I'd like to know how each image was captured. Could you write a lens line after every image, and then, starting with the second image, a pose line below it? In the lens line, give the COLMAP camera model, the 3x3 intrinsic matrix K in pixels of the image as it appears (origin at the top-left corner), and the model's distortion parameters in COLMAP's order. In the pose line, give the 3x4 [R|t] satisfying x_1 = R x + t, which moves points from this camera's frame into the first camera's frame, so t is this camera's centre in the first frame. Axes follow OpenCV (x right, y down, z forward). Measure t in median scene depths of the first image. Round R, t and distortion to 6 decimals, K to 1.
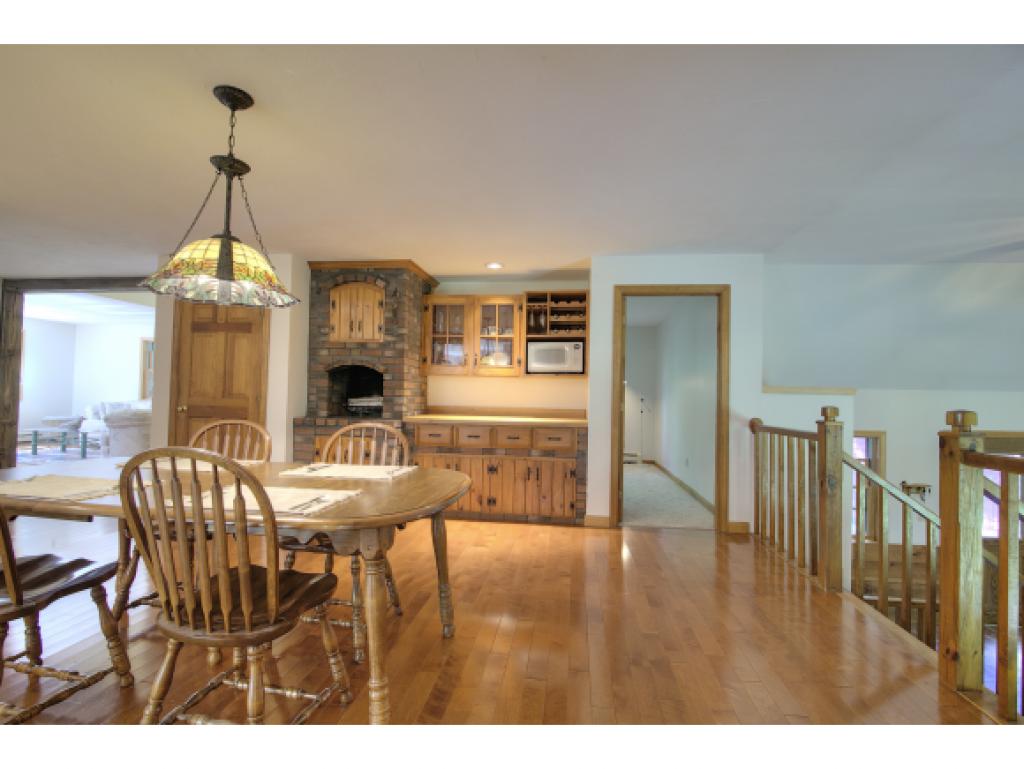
lens RADIAL K [[468.3, 0, 510.3], [0, 468.3, 384.0], [0, 0, 1]] dist [-0.014975, -0.000083]
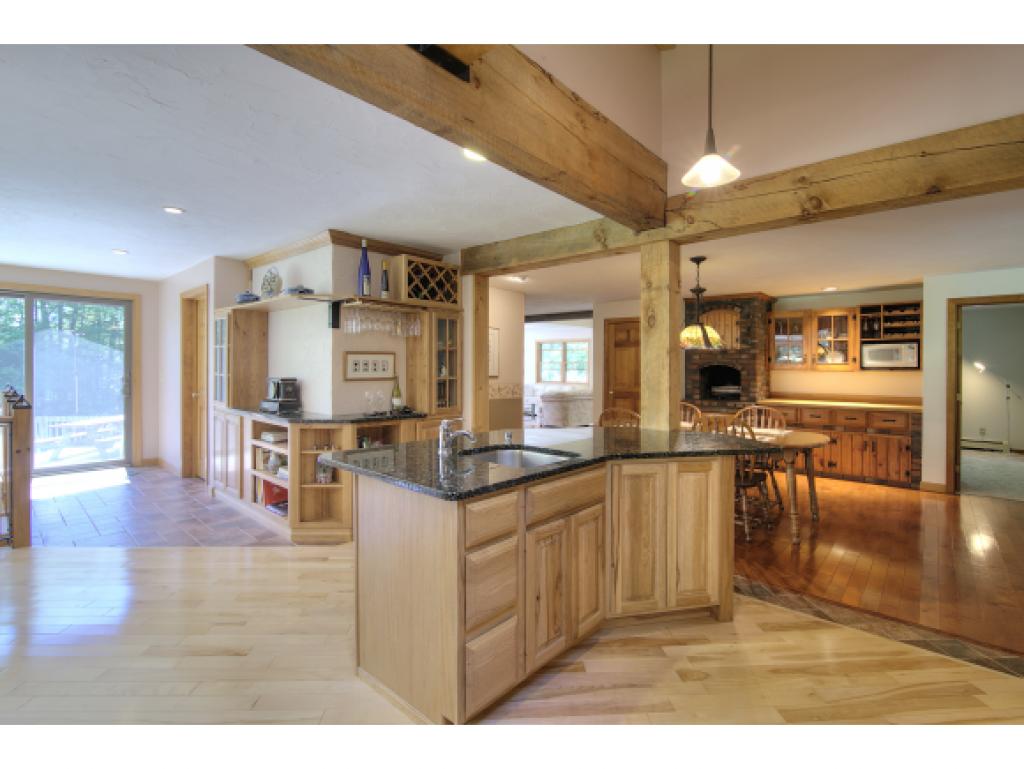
lens RADIAL K [[468.3, 0, 508.6], [0, 468.3, 365.2], [0, 0, 1]] dist [-0.014975, -0.000083]
pose [[0.820370, -0.017704, -0.571559, -0.032128], [0.023849, 0.999710, 0.003265, -0.061227], [0.571335, -0.016309, 0.820555, -0.609061]]
